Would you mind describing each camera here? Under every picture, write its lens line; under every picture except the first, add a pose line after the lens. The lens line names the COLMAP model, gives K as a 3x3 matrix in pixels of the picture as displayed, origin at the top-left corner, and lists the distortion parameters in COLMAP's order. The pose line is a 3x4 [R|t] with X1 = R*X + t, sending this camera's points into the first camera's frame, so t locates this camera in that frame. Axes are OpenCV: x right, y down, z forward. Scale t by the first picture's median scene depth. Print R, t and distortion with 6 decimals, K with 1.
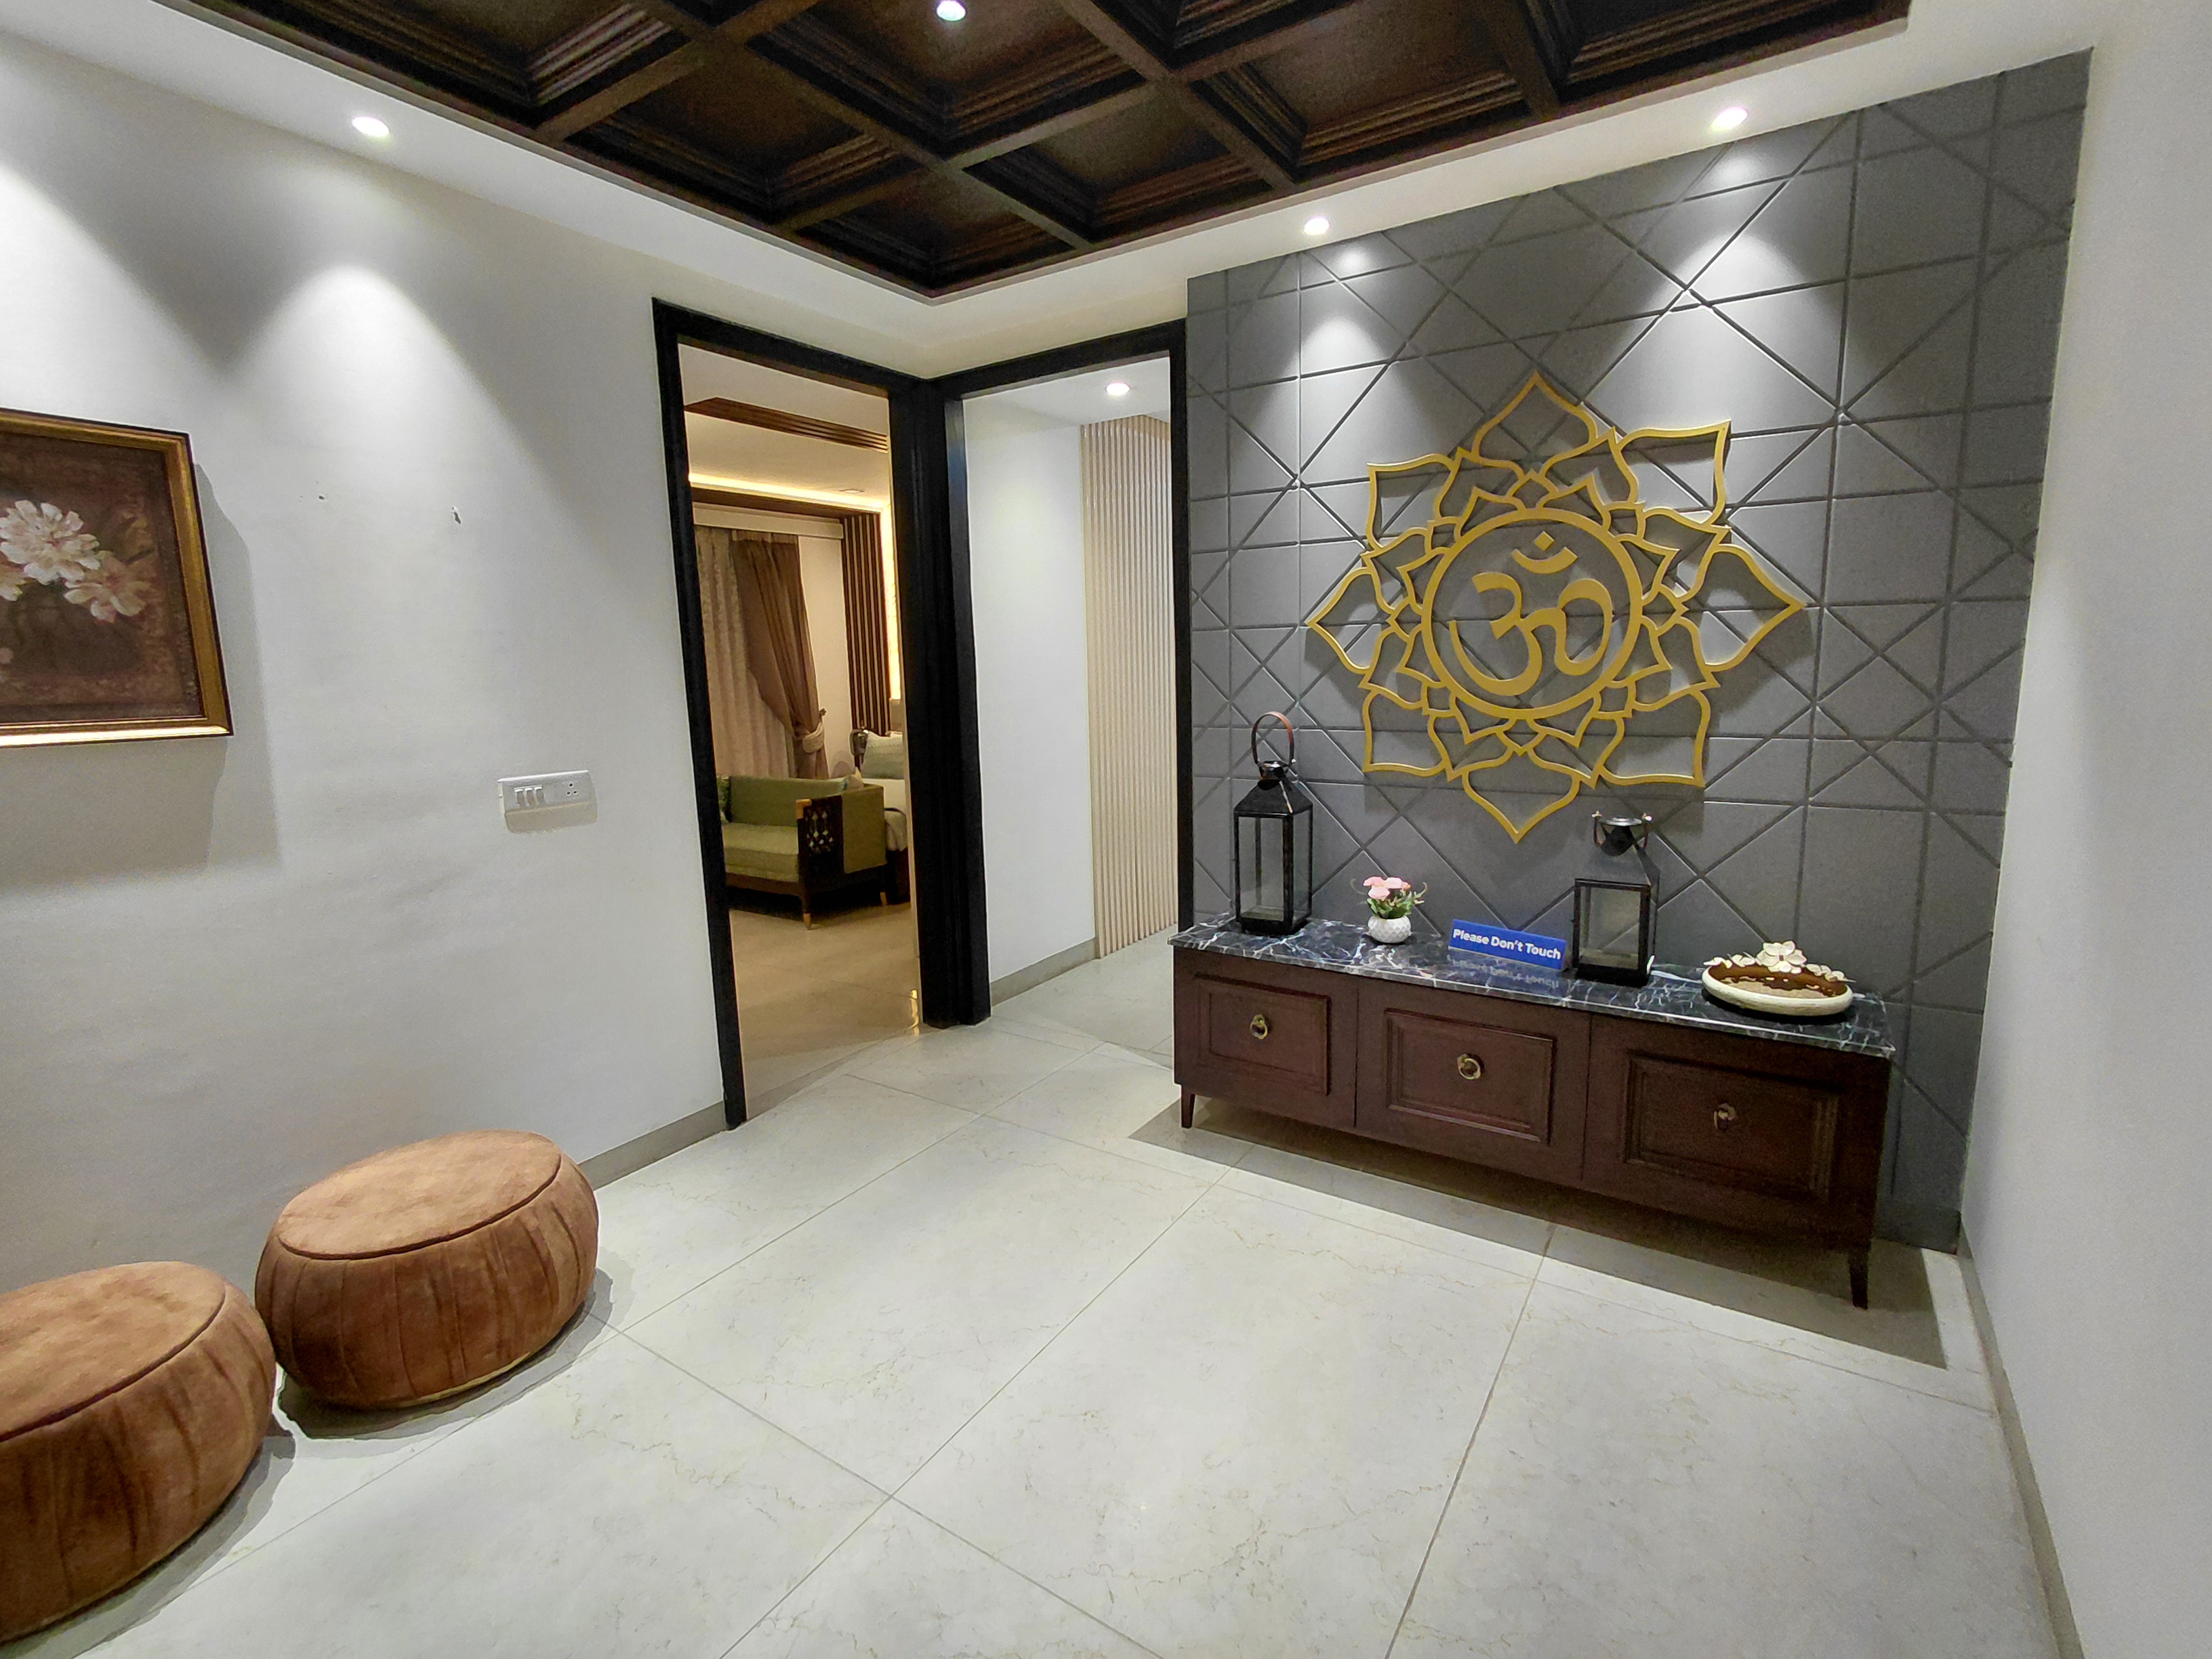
lens RADIAL K [[1020.9, 0, 1101.8], [0, 1020.9, 816.4], [0, 0, 1]] dist [-0.001070, 0.000429]
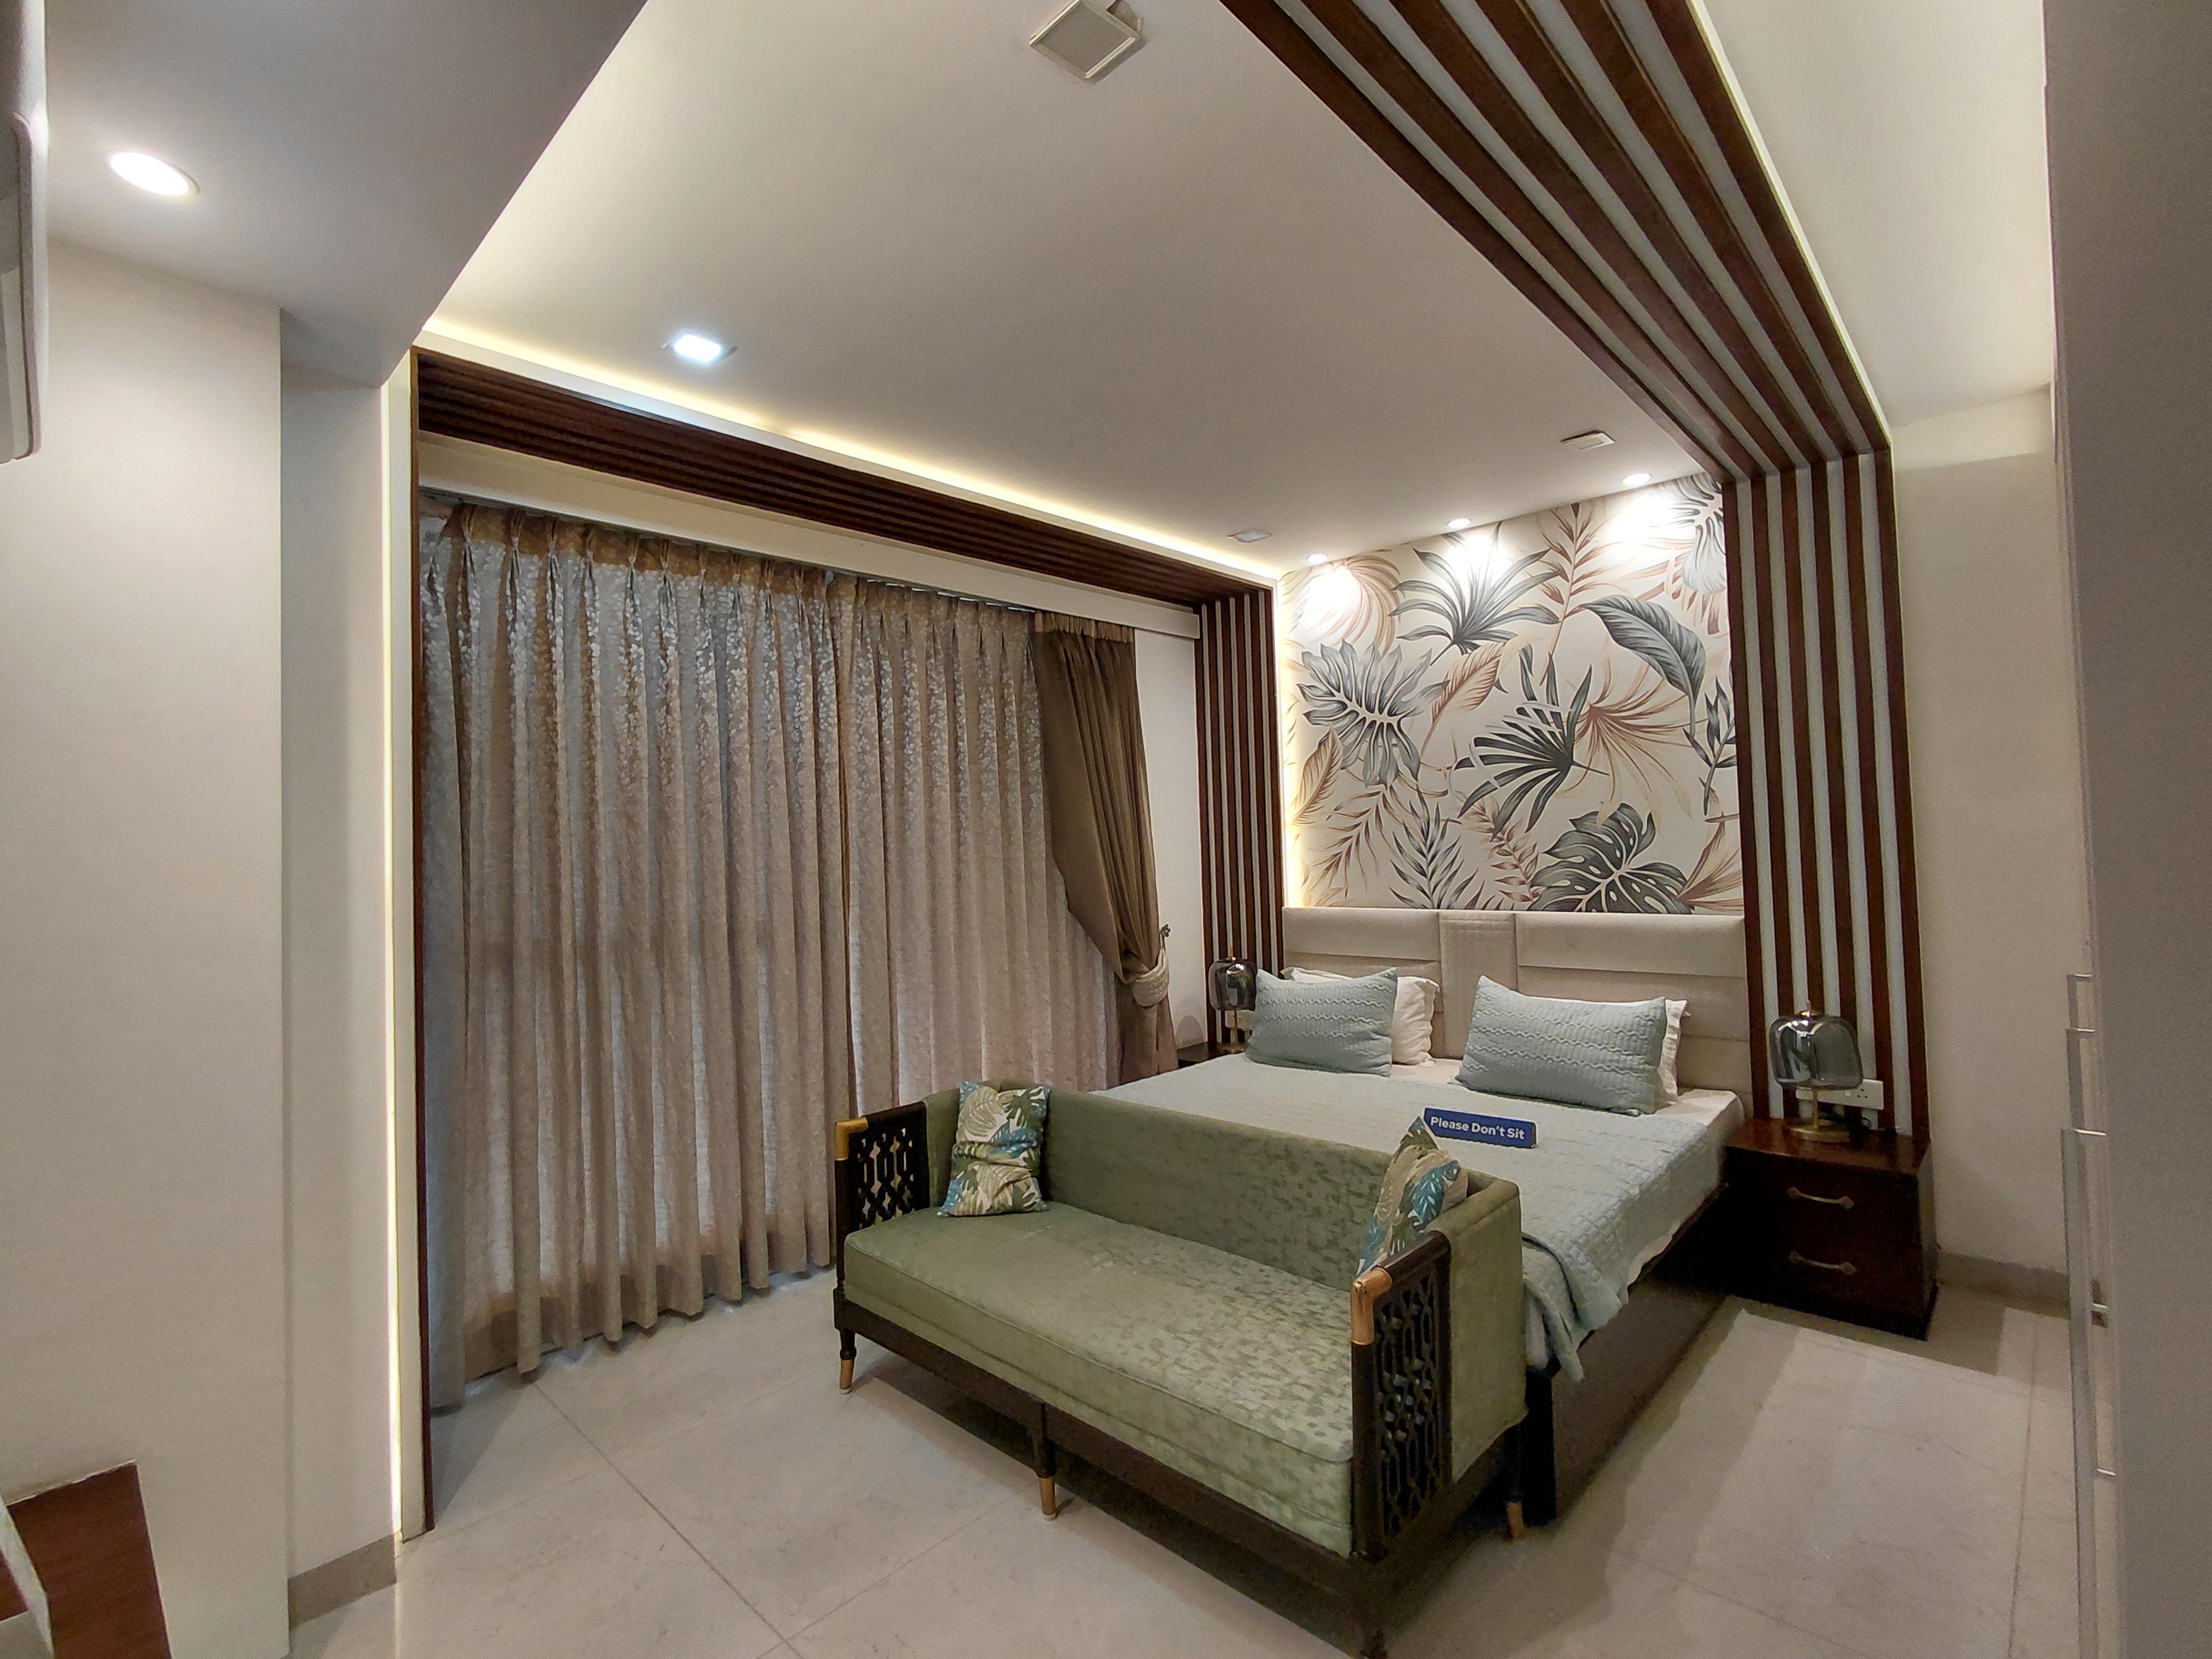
lens RADIAL K [[1020.9, 0, 1105.3], [0, 1020.9, 831.5], [0, 0, 1]] dist [-0.001070, 0.000429]
pose [[0.985269, -0.012008, -0.170590, -0.222828], [-0.016069, 0.986618, -0.162257, -0.068600], [0.170255, 0.162608, 0.971891, 0.464352]]
